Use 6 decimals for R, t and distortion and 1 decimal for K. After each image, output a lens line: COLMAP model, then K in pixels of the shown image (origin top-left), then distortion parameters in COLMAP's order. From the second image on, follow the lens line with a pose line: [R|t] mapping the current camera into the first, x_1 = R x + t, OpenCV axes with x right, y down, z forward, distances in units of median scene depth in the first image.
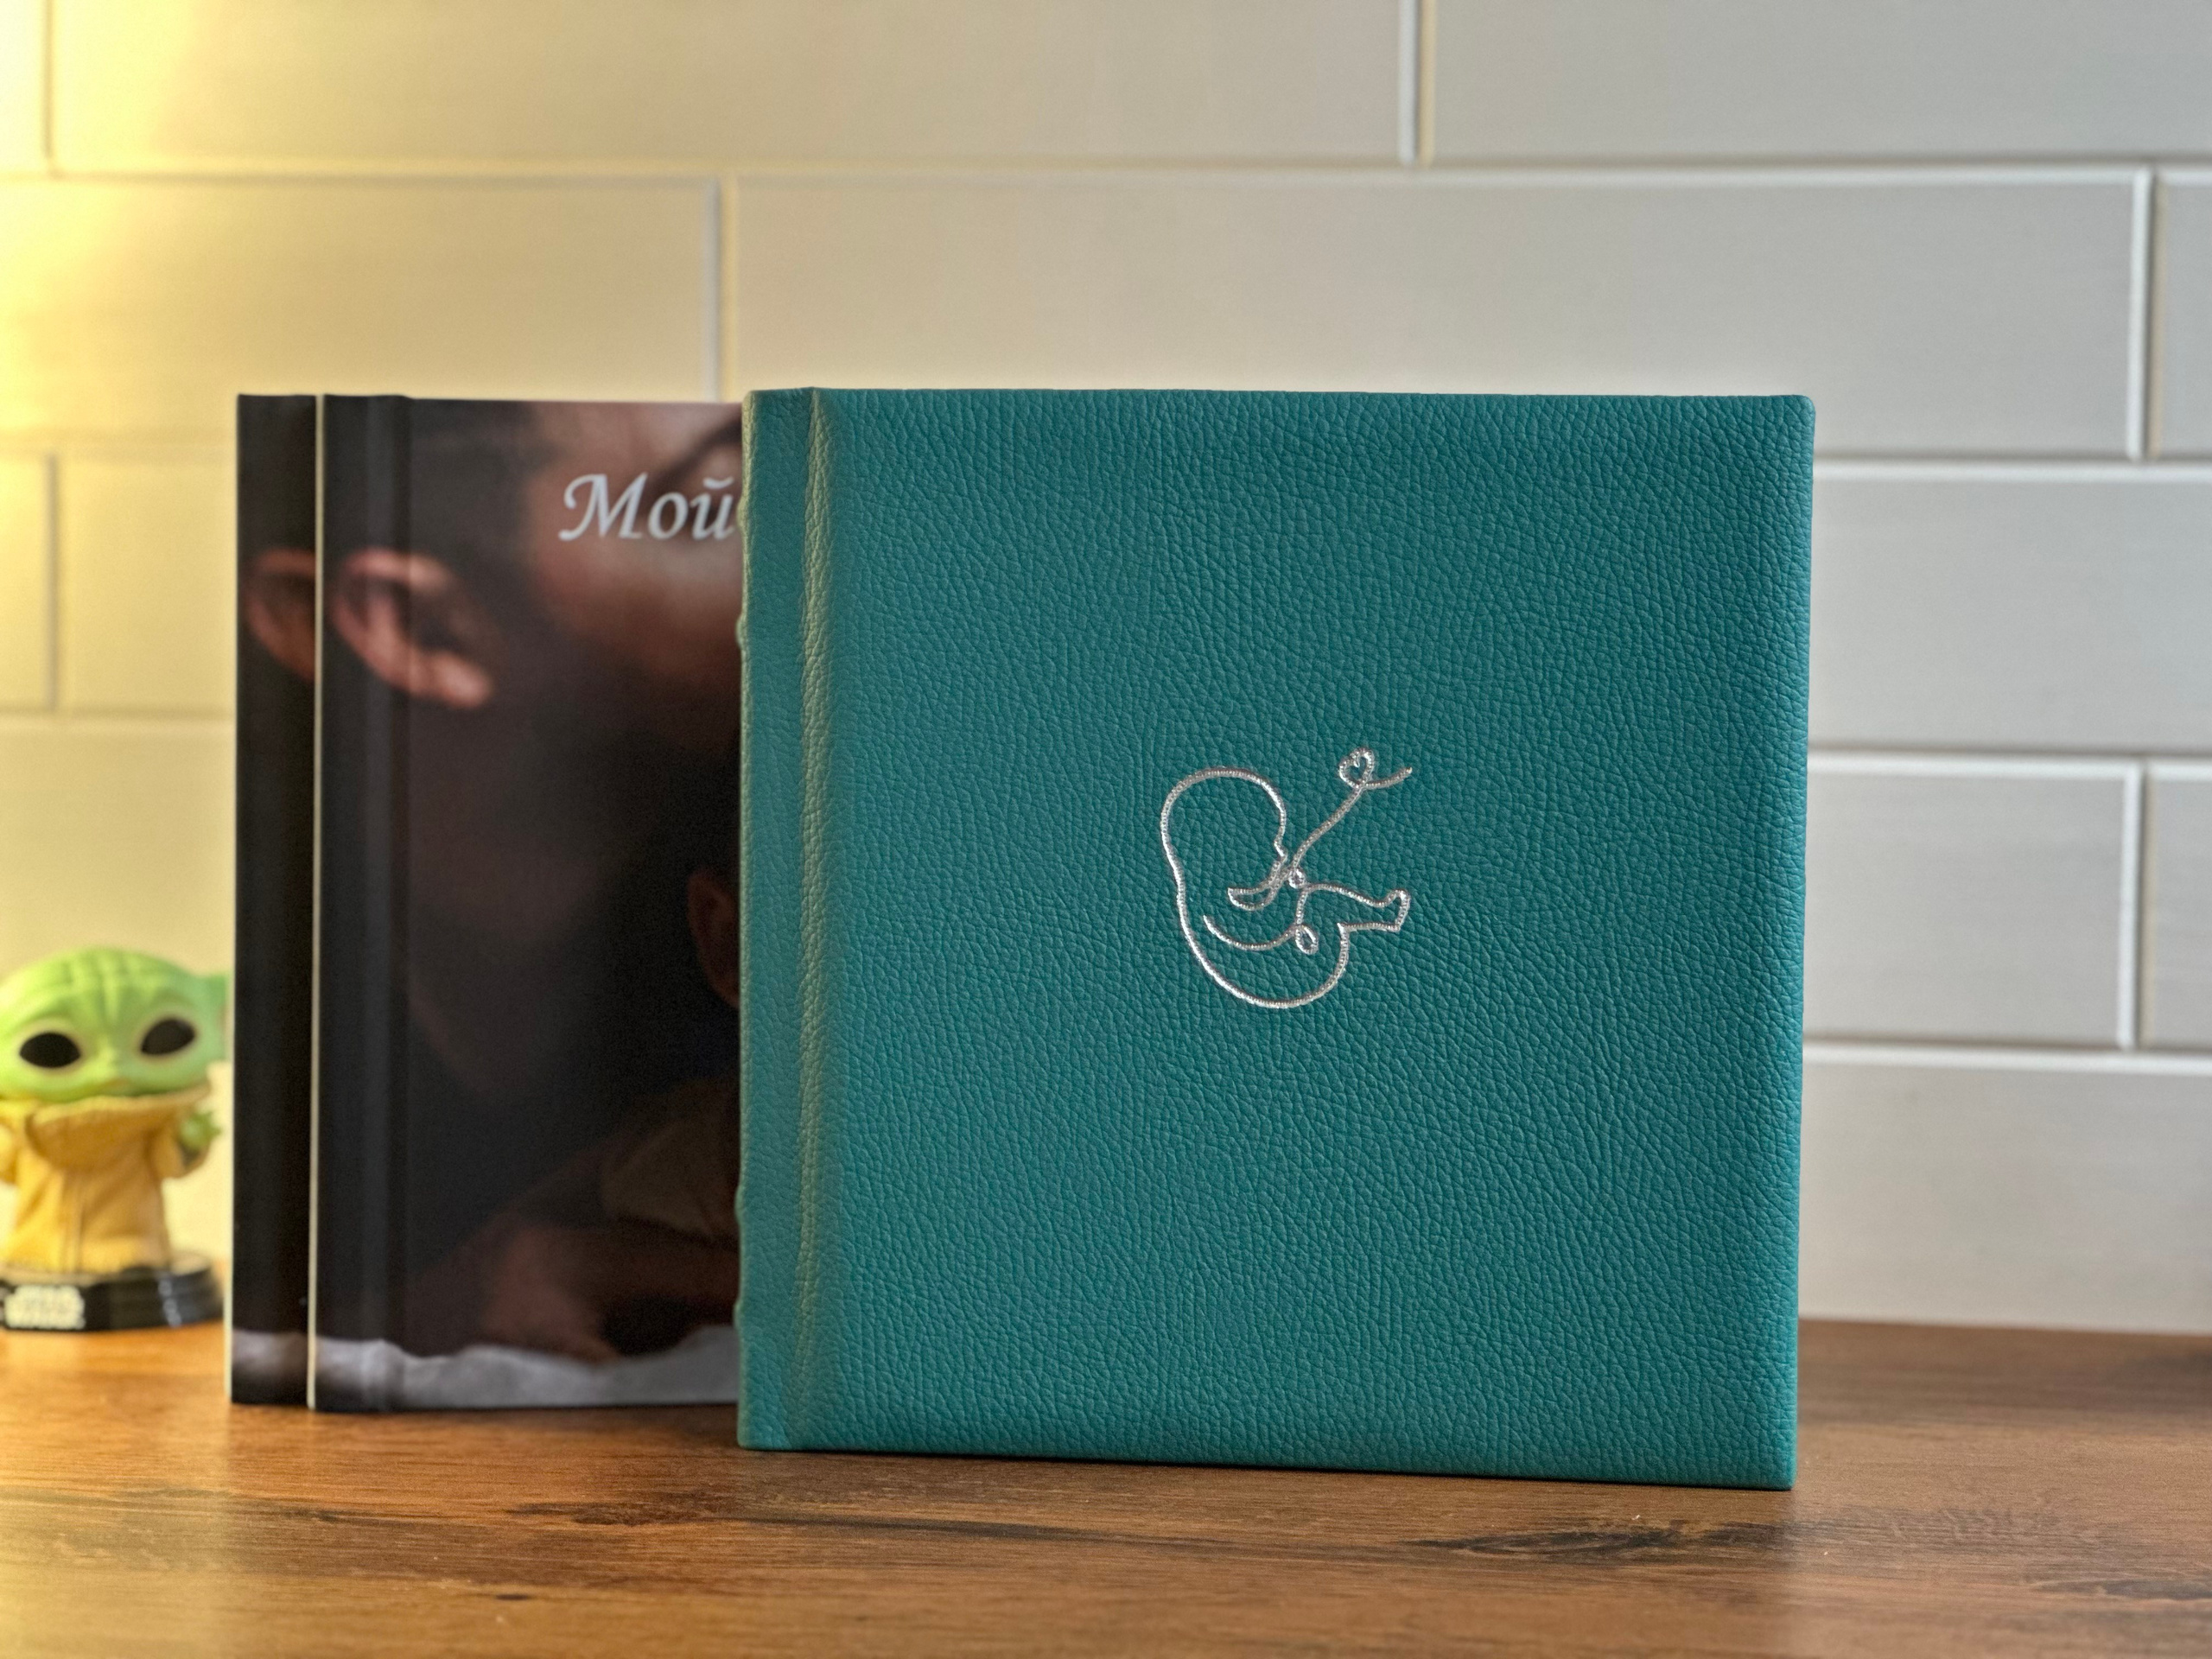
lens RADIAL K [[5050.4, 0, 1261.2], [0, 5050.4, 706.3], [0, 0, 1]] dist [-0.494454, 6.513091]
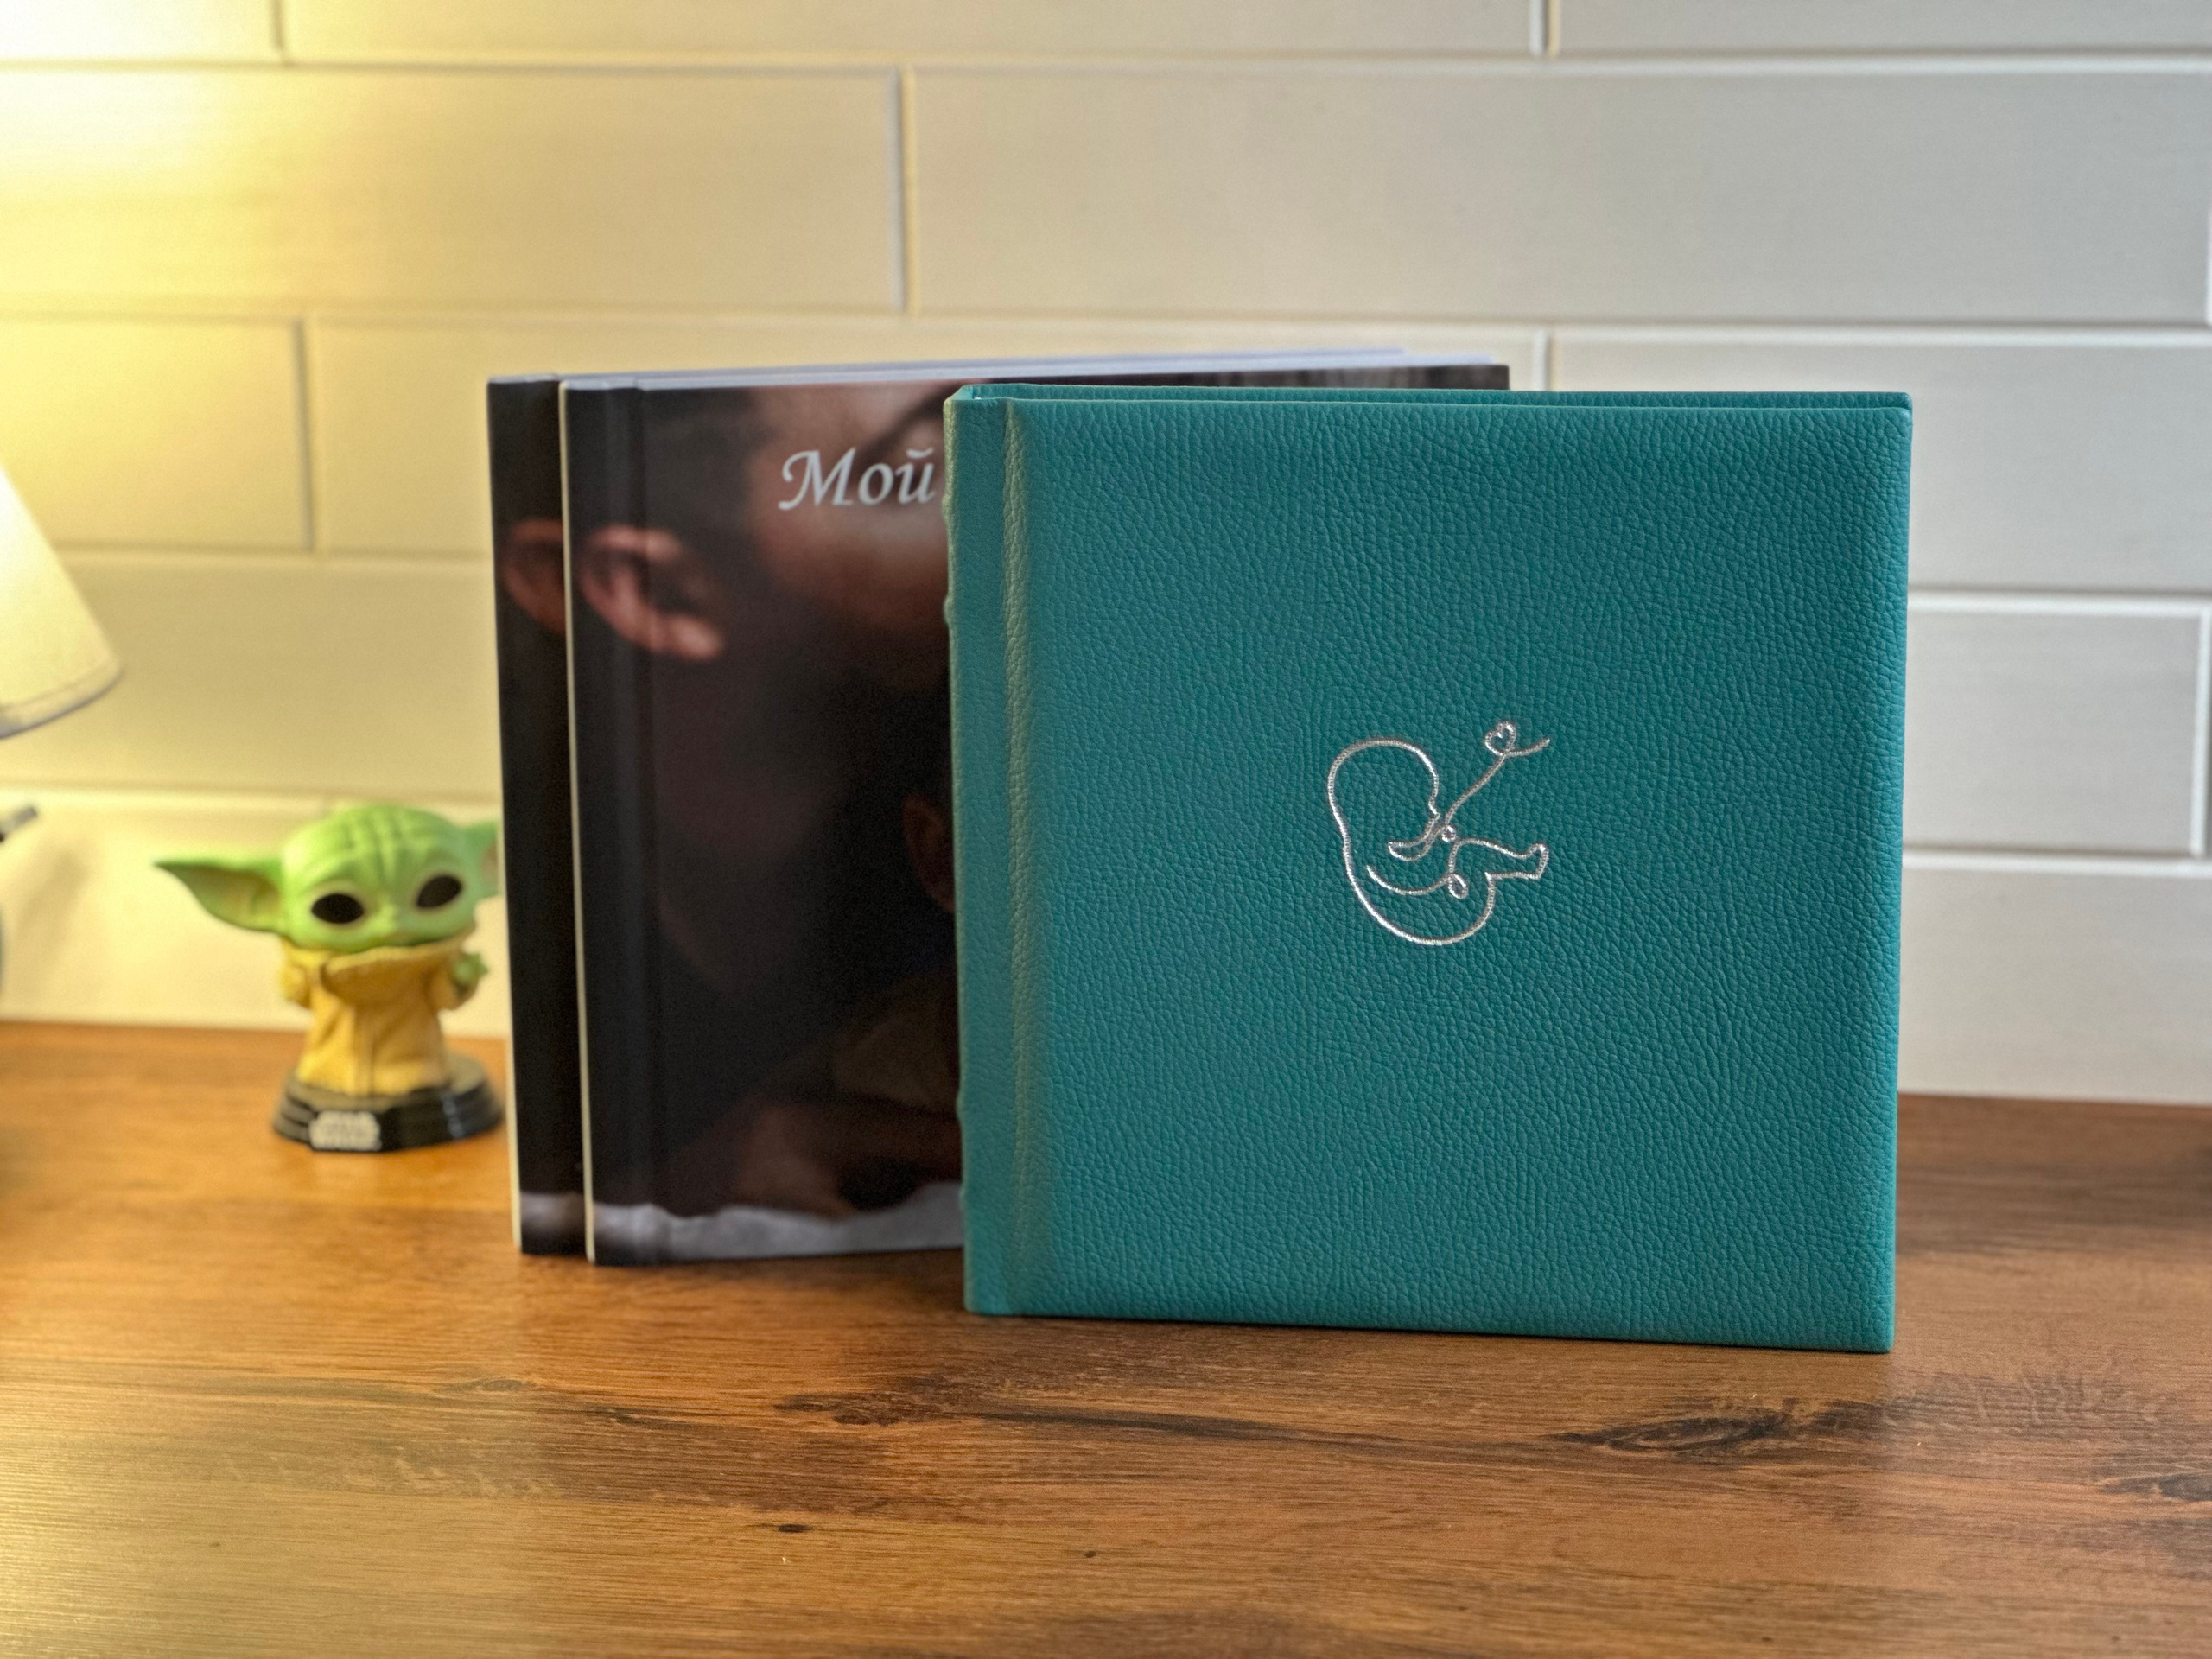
lens RADIAL K [[4936.9, 0, 1106.0], [0, 4936.9, 829.5], [0, 0, 1]] dist [-0.053029, 0.257014]
pose [[0.998392, -0.015579, -0.054499, -0.009349], [0.024980, 0.984014, 0.176332, -0.164249], [0.050881, -0.177410, 0.982821, -0.092650]]
